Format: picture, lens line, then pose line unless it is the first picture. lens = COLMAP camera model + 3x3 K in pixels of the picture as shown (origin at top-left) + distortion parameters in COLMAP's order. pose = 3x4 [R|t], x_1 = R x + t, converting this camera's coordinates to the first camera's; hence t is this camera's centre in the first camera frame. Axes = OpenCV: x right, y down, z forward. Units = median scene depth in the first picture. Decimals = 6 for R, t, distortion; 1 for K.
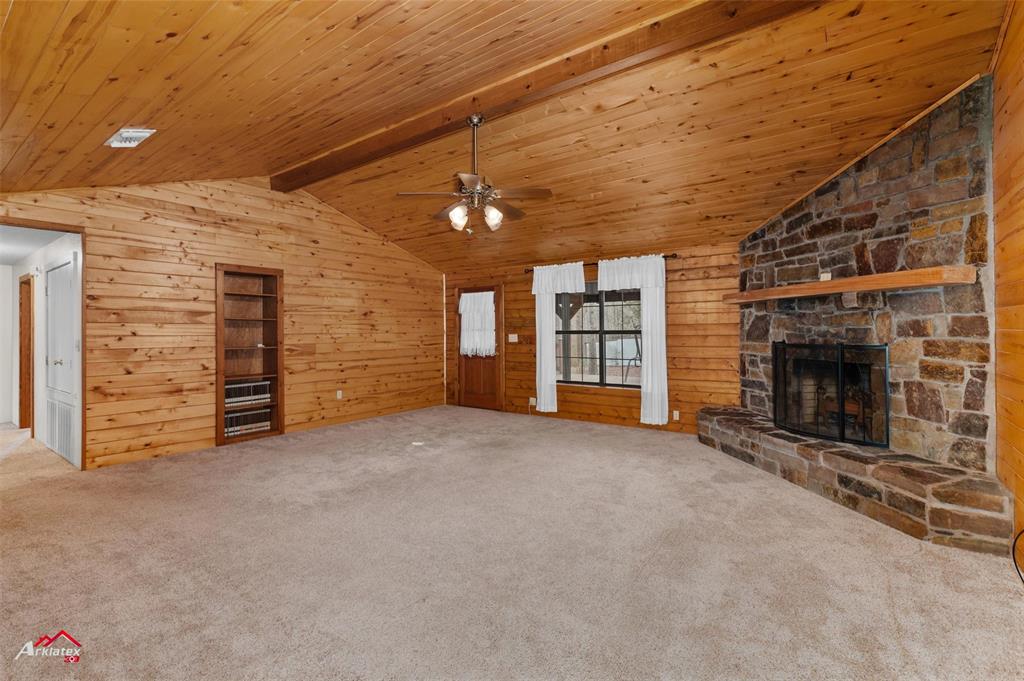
lens RADIAL K [[465.3, 0, 514.1], [0, 465.3, 328.3], [0, 0, 1]] dist [-0.000390, 0.000207]
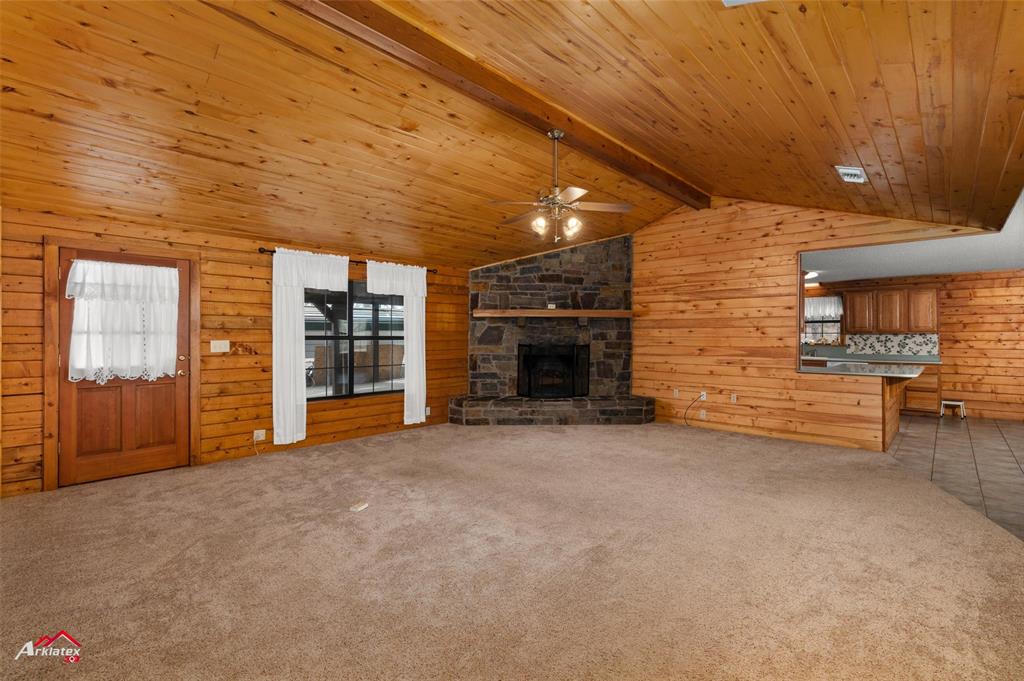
lens RADIAL K [[459.6, 0, 530.5], [0, 459.6, 339.5], [0, 0, 1]] dist [-0.002106, -0.000200]
pose [[0.116339, 0.000970, 0.993209, -0.978194], [-0.007946, 0.999968, -0.000046, 0.013040], [-0.993178, -0.007886, 0.116343, 0.819654]]
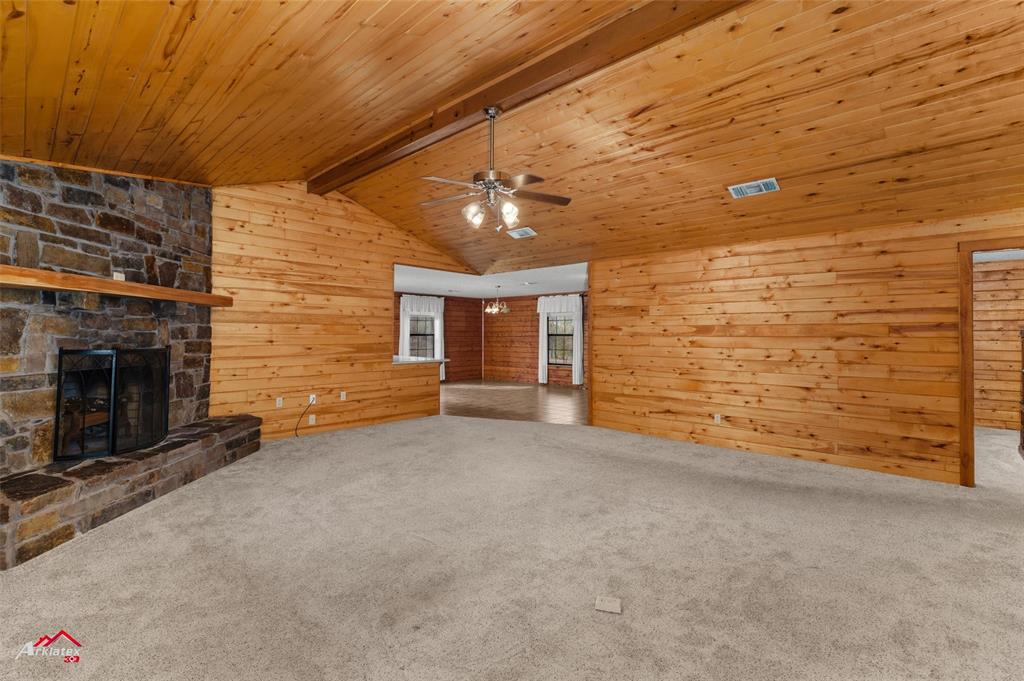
lens RADIAL K [[465.3, 0, 514.1], [0, 465.3, 328.3], [0, 0, 1]] dist [-0.000390, 0.000207]
pose [[-0.992698, 0.004398, 0.120544, -0.209932], [0.001963, 0.999792, -0.020313, 0.011653], [-0.120608, -0.019928, -0.992500, 1.703121]]
